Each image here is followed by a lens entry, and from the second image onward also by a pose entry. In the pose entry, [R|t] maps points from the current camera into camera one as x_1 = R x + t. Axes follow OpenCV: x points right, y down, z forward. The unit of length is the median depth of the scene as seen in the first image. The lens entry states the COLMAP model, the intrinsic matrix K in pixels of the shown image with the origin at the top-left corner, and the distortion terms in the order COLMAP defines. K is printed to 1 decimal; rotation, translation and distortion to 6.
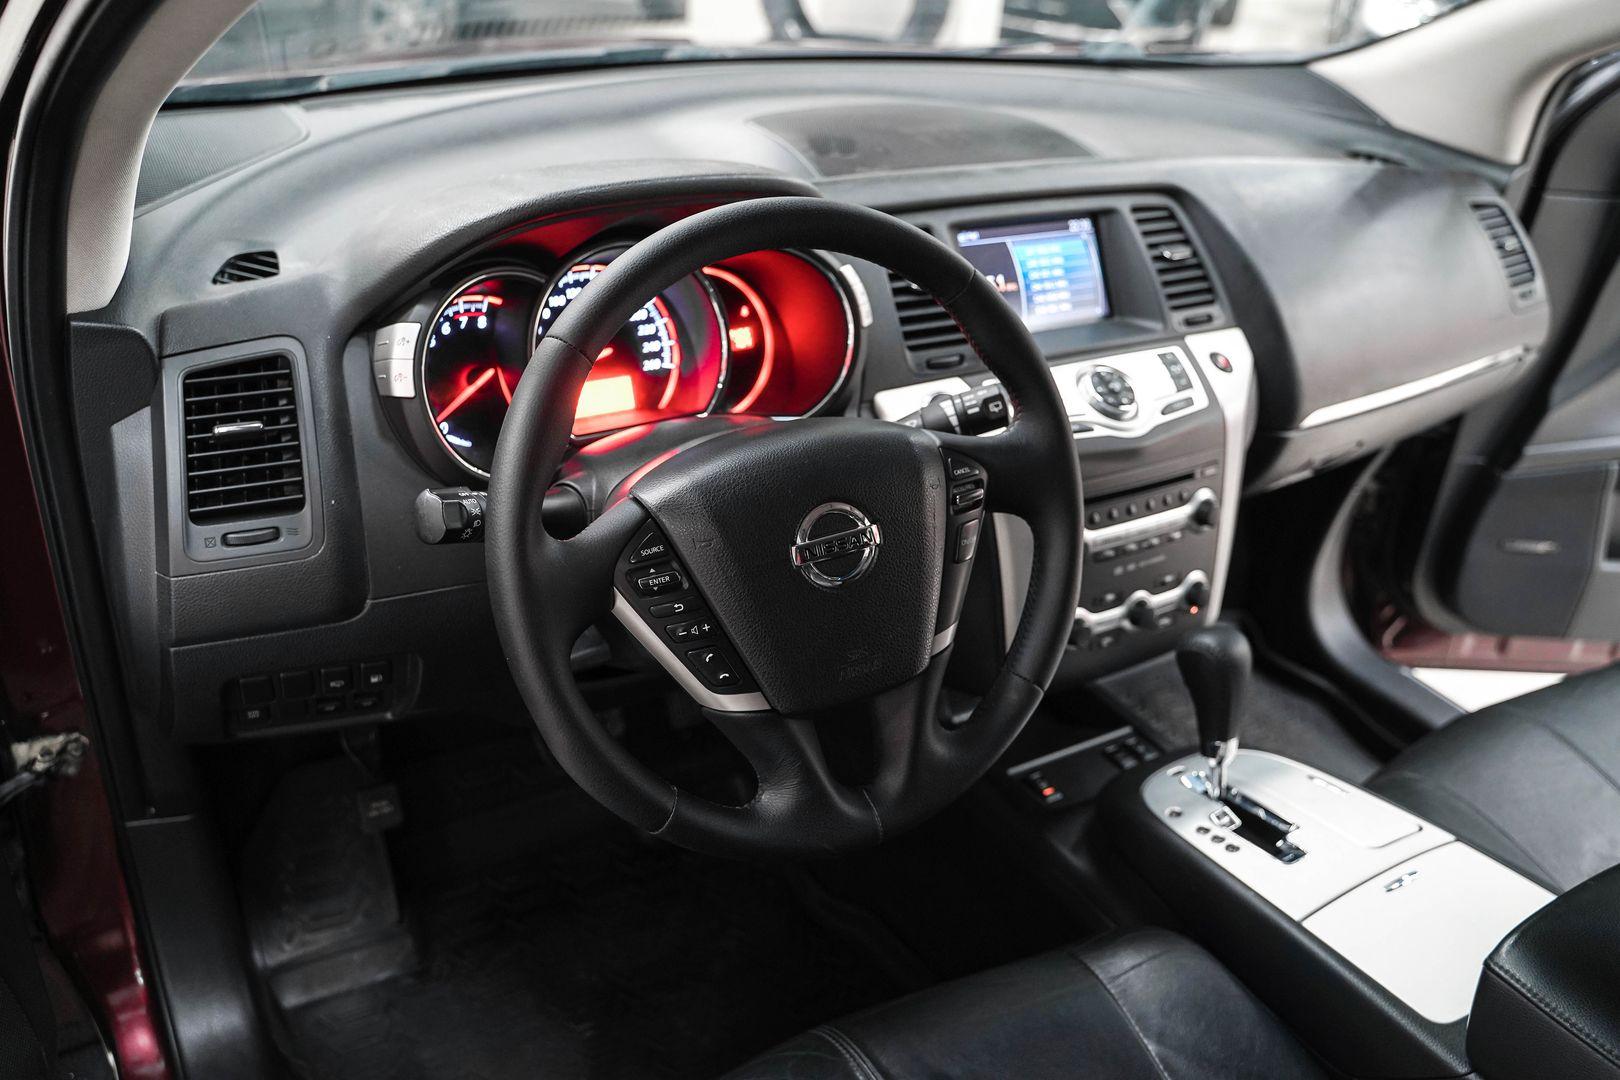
lens RADIAL K [[1331.8, 0, 810.0], [0, 1331.8, 540.0], [0, 0, 1]] dist [-0.125405, 0.110984]
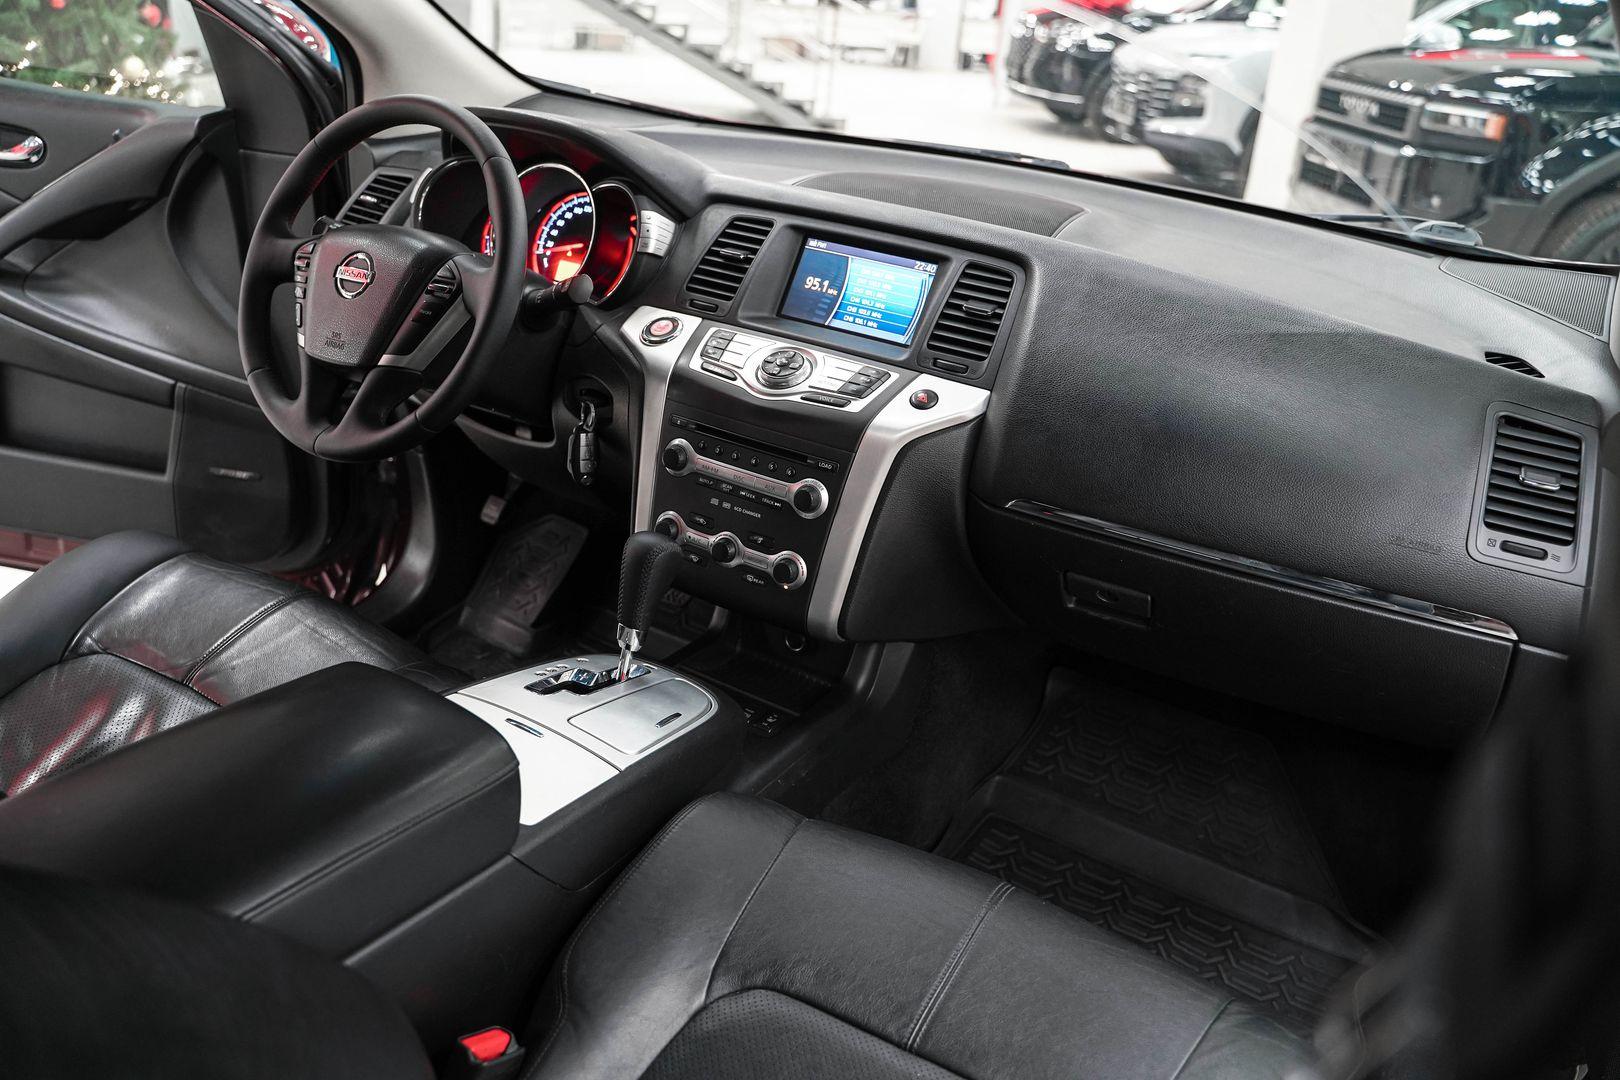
lens RADIAL K [[1331.8, 0, 810.0], [0, 1331.8, 540.0], [0, 0, 1]] dist [-0.125405, 0.110984]
pose [[0.464715, 0.328335, -0.822336, 1.179175], [-0.482375, 0.872676, 0.075837, -0.073139], [0.742533, 0.361431, 0.563926, 0.371610]]
